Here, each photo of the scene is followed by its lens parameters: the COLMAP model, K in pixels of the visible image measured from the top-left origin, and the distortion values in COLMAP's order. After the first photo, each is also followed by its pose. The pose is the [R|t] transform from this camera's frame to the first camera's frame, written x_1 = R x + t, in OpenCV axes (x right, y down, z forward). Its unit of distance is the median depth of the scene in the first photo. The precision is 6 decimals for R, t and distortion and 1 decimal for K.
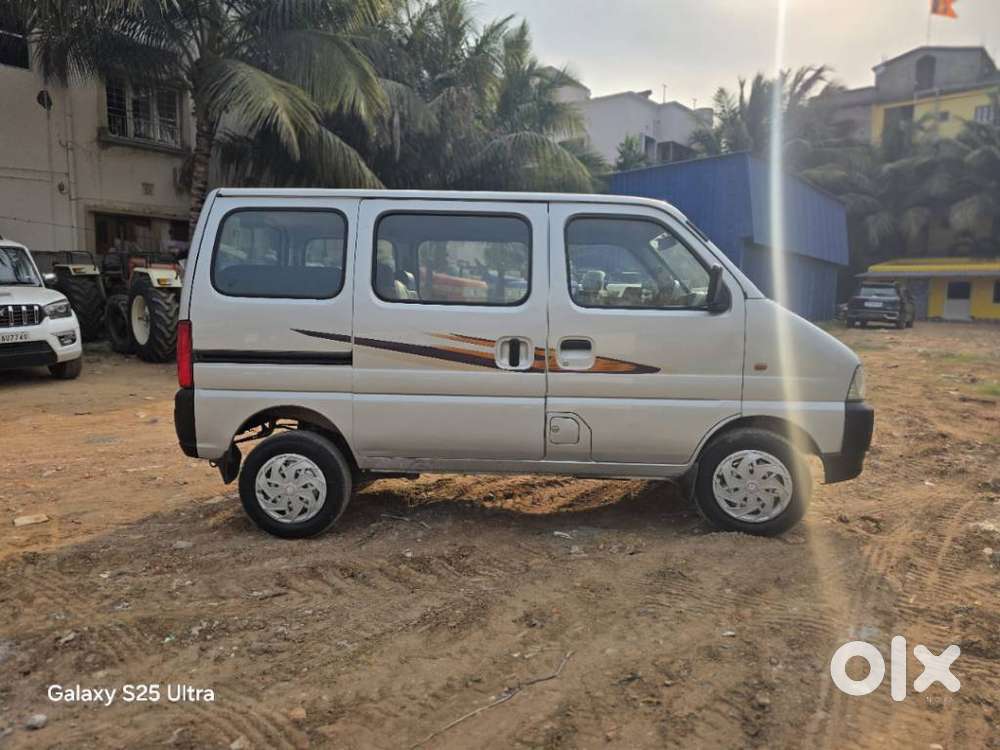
lens RADIAL K [[667.8, 0, 500.0], [0, 667.8, 375.0], [0, 0, 1]] dist [0.057307, -0.052069]
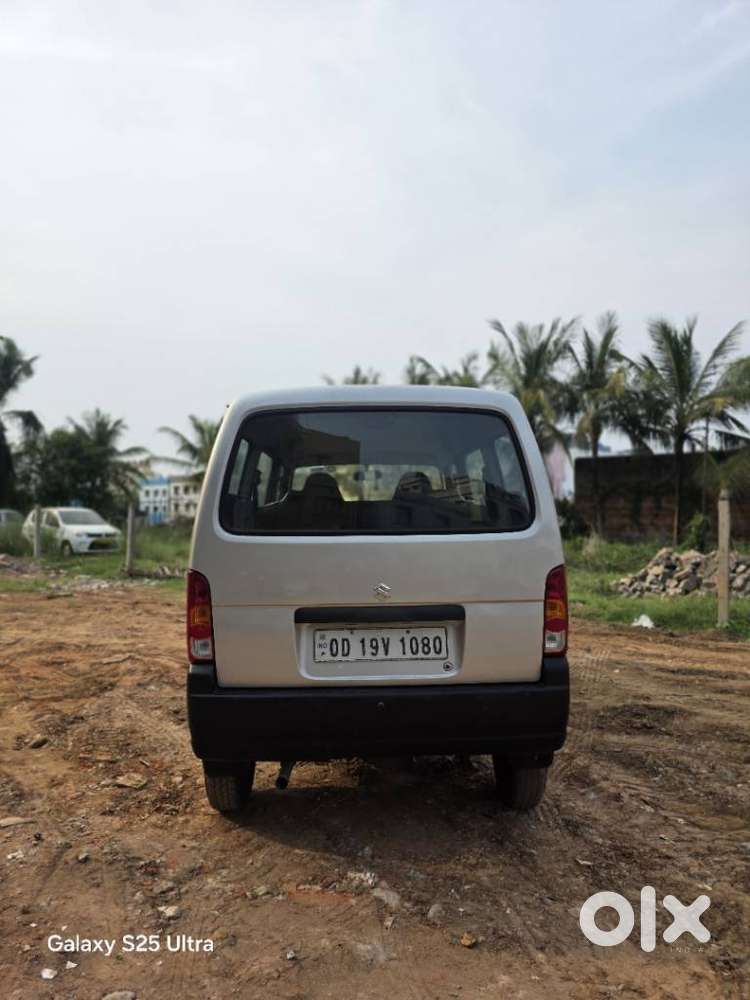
lens RADIAL K [[678.1, 0, 374.2], [0, 678.1, 502.9], [0, 0, 1]] dist [0.035884, -0.027791]
pose [[-0.072777, -0.000426, 0.997348, -1.056997], [0.104121, 0.994532, 0.008022, -0.153282], [-0.991898, 0.104429, -0.072334, 1.092419]]
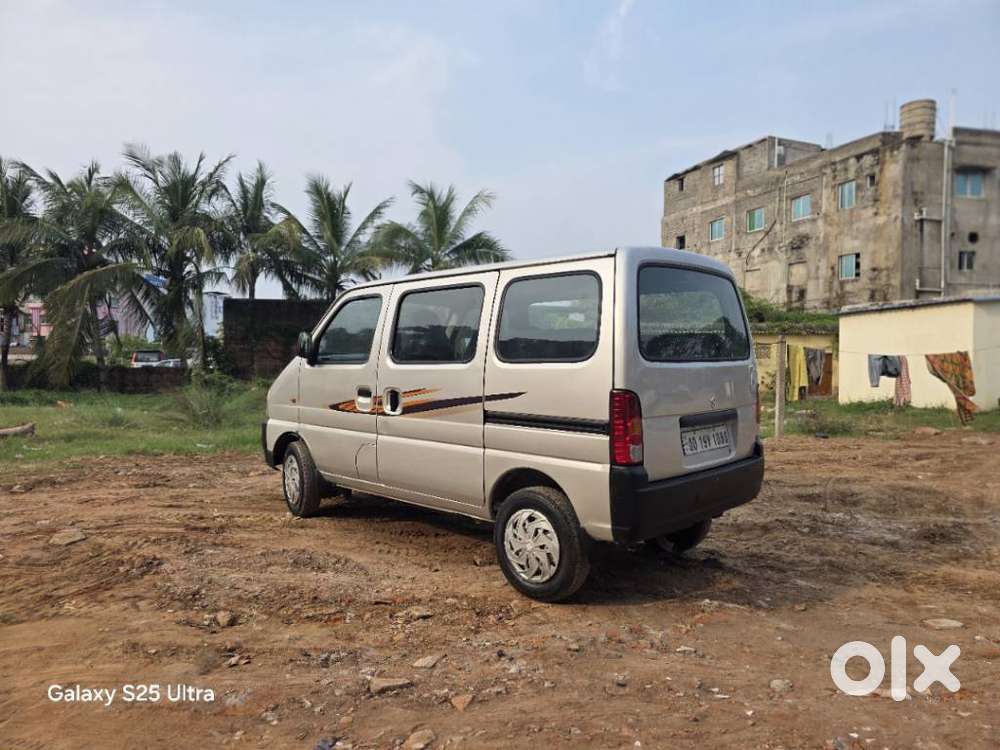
lens RADIAL K [[679.5, 0, 489.7], [0, 679.5, 366.2], [0, 0, 1]] dist [0.028527, -0.004819]
pose [[-0.745569, -0.027488, 0.665862, -0.801940], [0.053108, 0.993521, 0.100479, -0.218418], [-0.664309, 0.110277, -0.739278, 1.911884]]
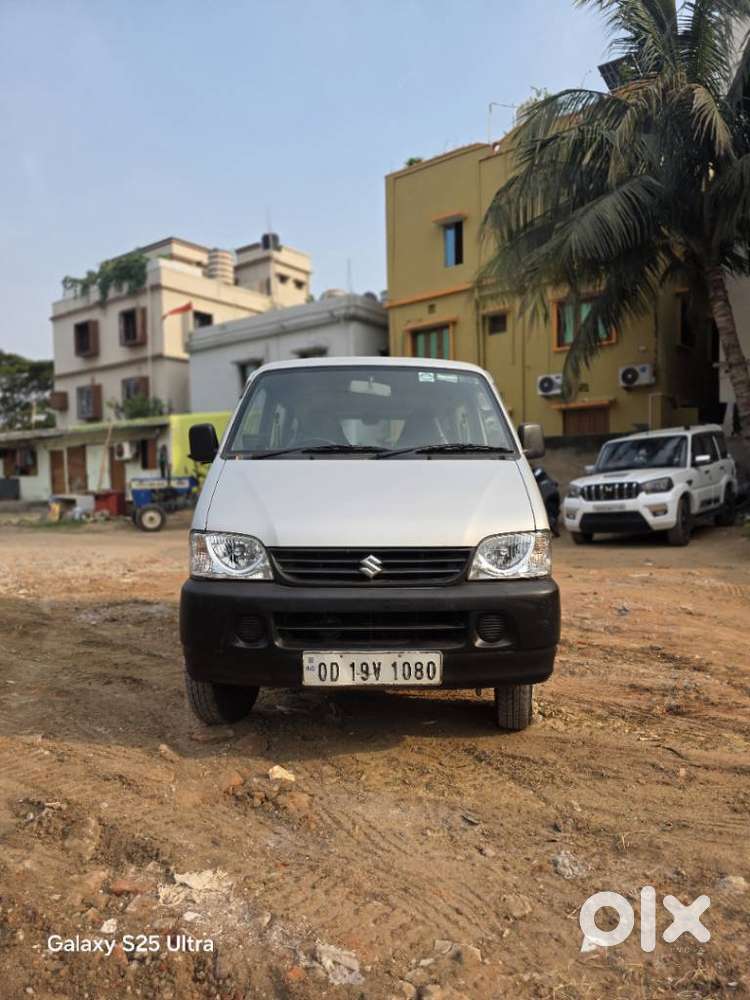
lens RADIAL K [[667.8, 0, 386.3], [0, 667.8, 500.8], [0, 0, 1]] dist [0.057307, -0.052069]
pose [[0.074609, 0.004973, -0.997200, 1.112692], [-0.090588, 0.995887, -0.001811, -0.057317], [0.993090, 0.090469, 0.074752, 0.978201]]
